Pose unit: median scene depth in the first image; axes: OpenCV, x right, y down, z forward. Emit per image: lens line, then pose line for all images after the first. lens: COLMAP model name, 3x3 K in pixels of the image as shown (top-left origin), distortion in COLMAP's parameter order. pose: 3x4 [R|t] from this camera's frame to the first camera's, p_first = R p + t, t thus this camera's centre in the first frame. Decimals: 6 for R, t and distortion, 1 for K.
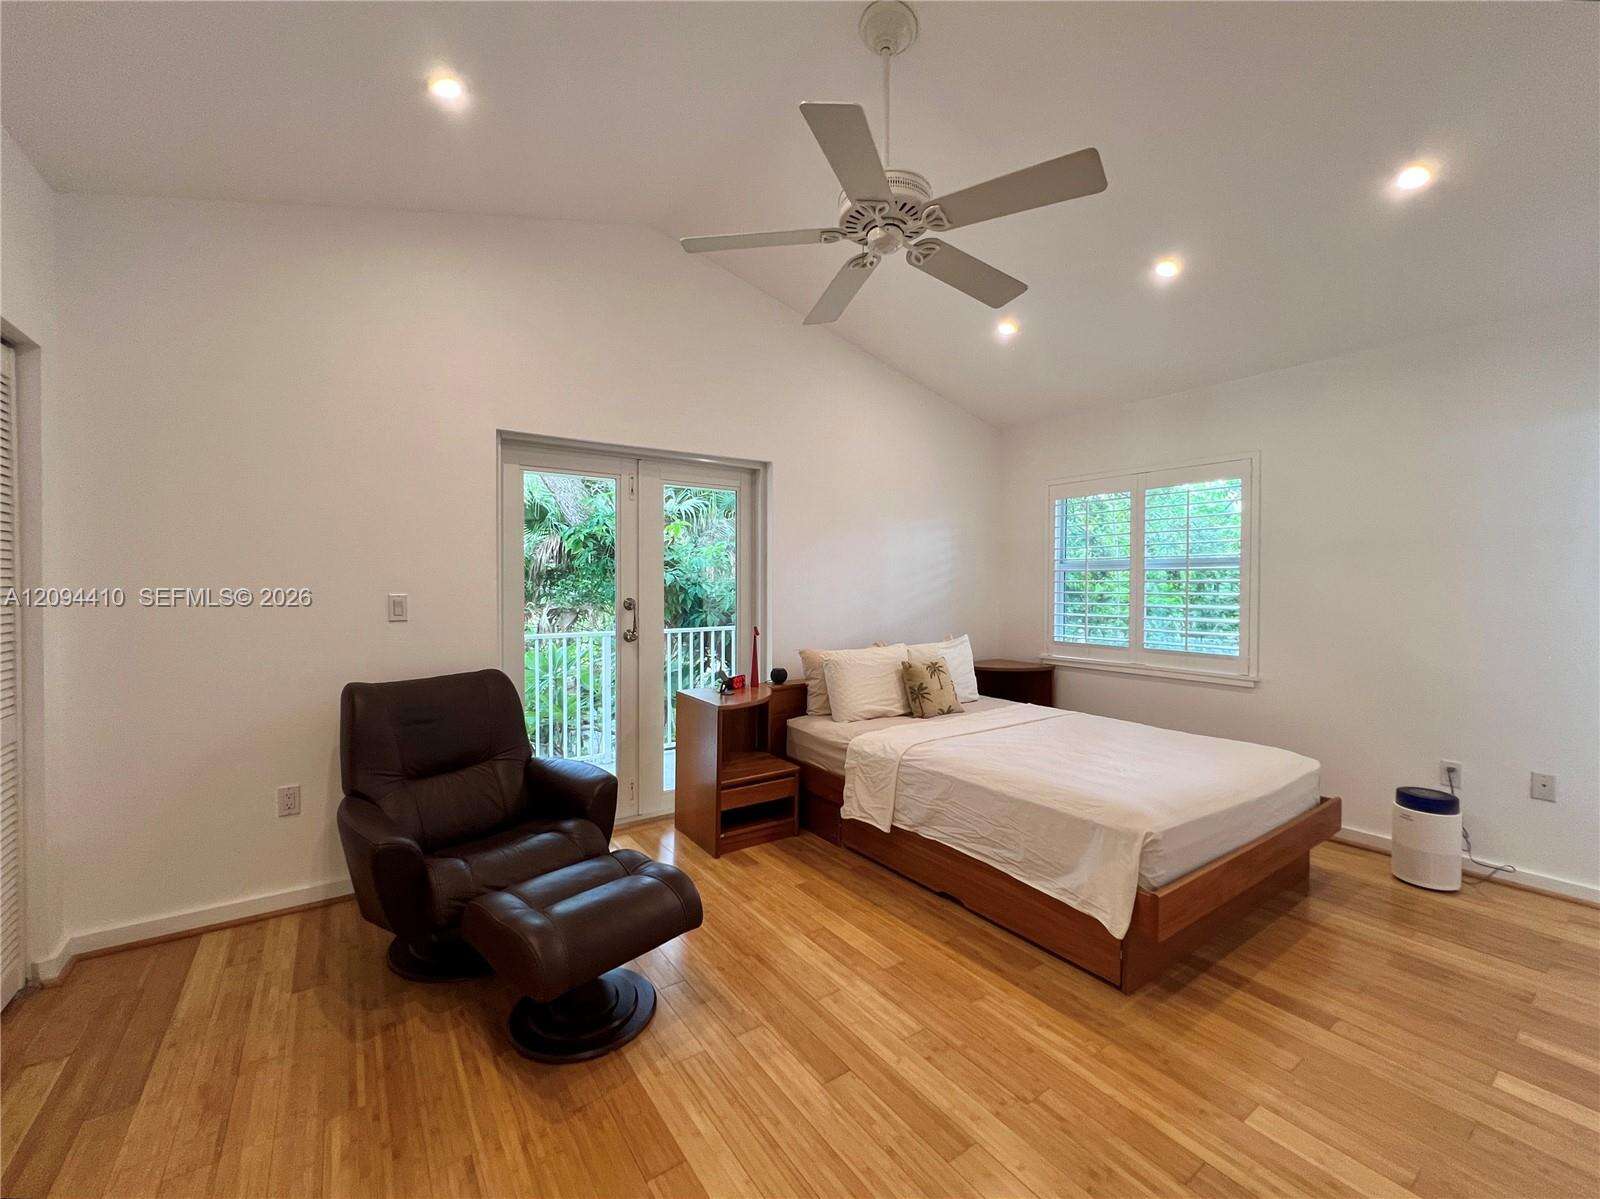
lens RADIAL K [[644.3, 0, 798.3], [0, 644.3, 593.7], [0, 0, 1]] dist [-0.000426, 0.000666]
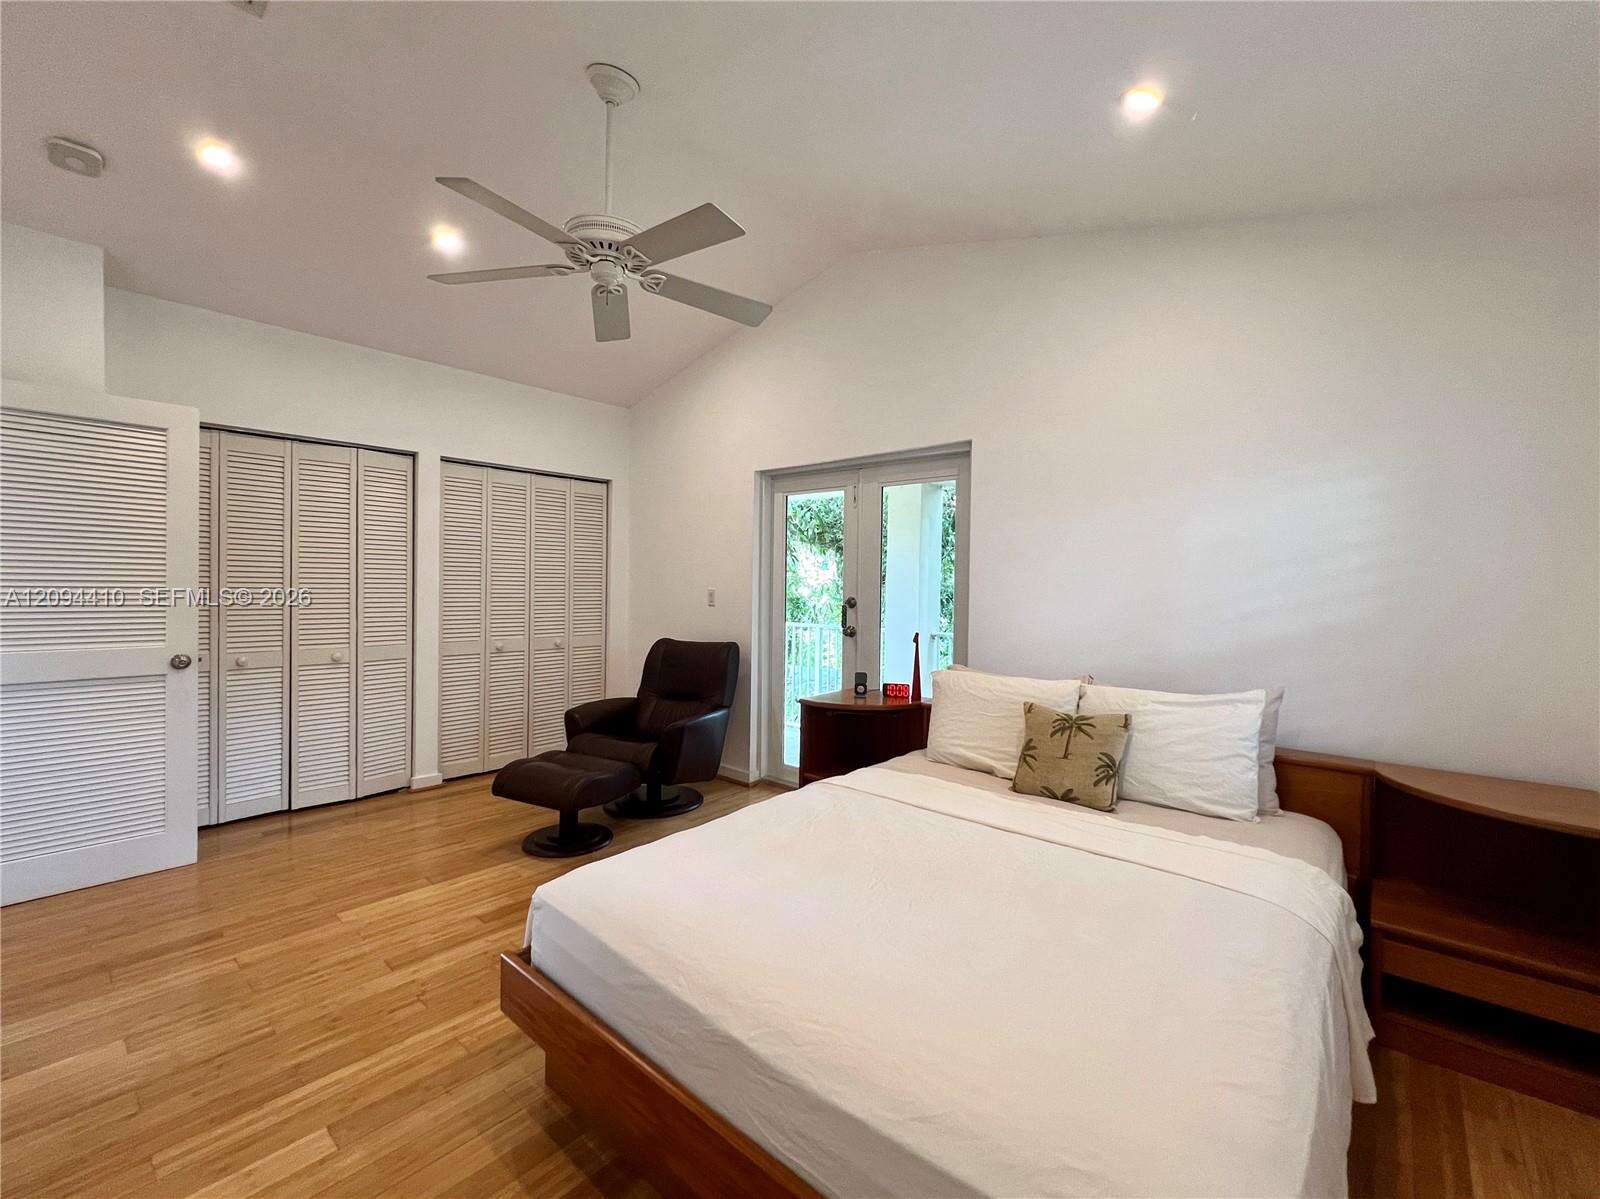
lens RADIAL K [[669.8, 0, 803.2], [0, 669.8, 586.0], [0, 0, 1]] dist [-0.000894, -0.000143]
pose [[0.248871, 0.008365, -0.968501, 1.657517], [-0.023512, 0.999720, 0.002593, -0.024206], [0.968251, 0.022126, 0.248998, 1.280413]]
